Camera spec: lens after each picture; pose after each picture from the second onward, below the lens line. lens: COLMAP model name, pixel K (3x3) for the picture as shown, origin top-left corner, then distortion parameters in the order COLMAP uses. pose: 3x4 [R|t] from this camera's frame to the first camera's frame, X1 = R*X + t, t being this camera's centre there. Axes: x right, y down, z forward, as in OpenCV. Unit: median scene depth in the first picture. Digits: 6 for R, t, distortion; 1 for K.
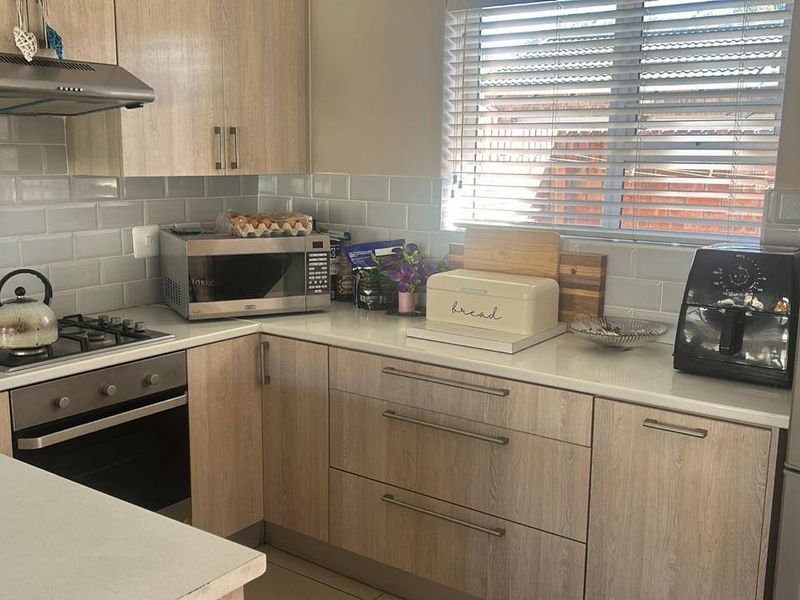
lens RADIAL K [[821.7, 0, 400.0], [0, 821.7, 299.9], [0, 0, 1]] dist [0.003438, 0.007030]
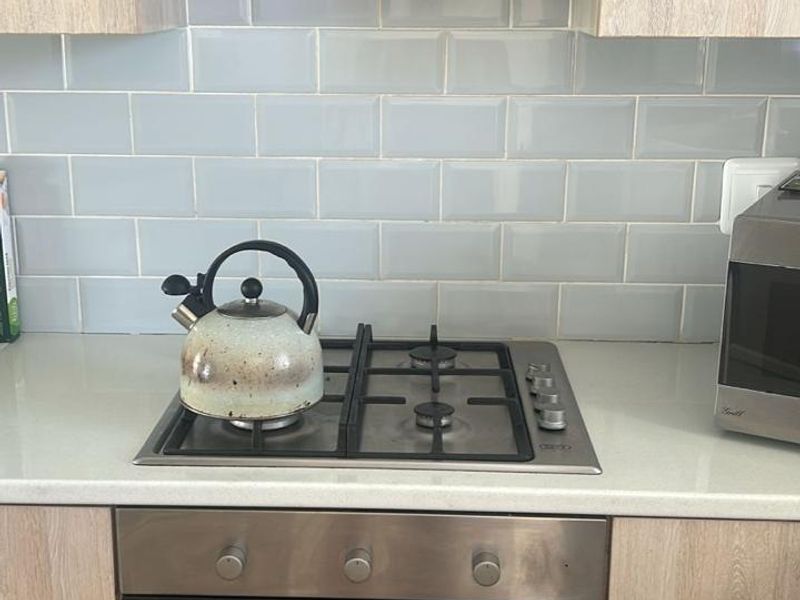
lens RADIAL K [[1139.6, 0, 399.3], [0, 1139.6, 300.5], [0, 0, 1]] dist [0.008282, 0.013225]
pose [[0.562818, 0.205267, -0.800688, 0.072633], [-0.143244, 0.978240, 0.150095, -0.095372], [0.814074, 0.030218, 0.579974, 0.617887]]
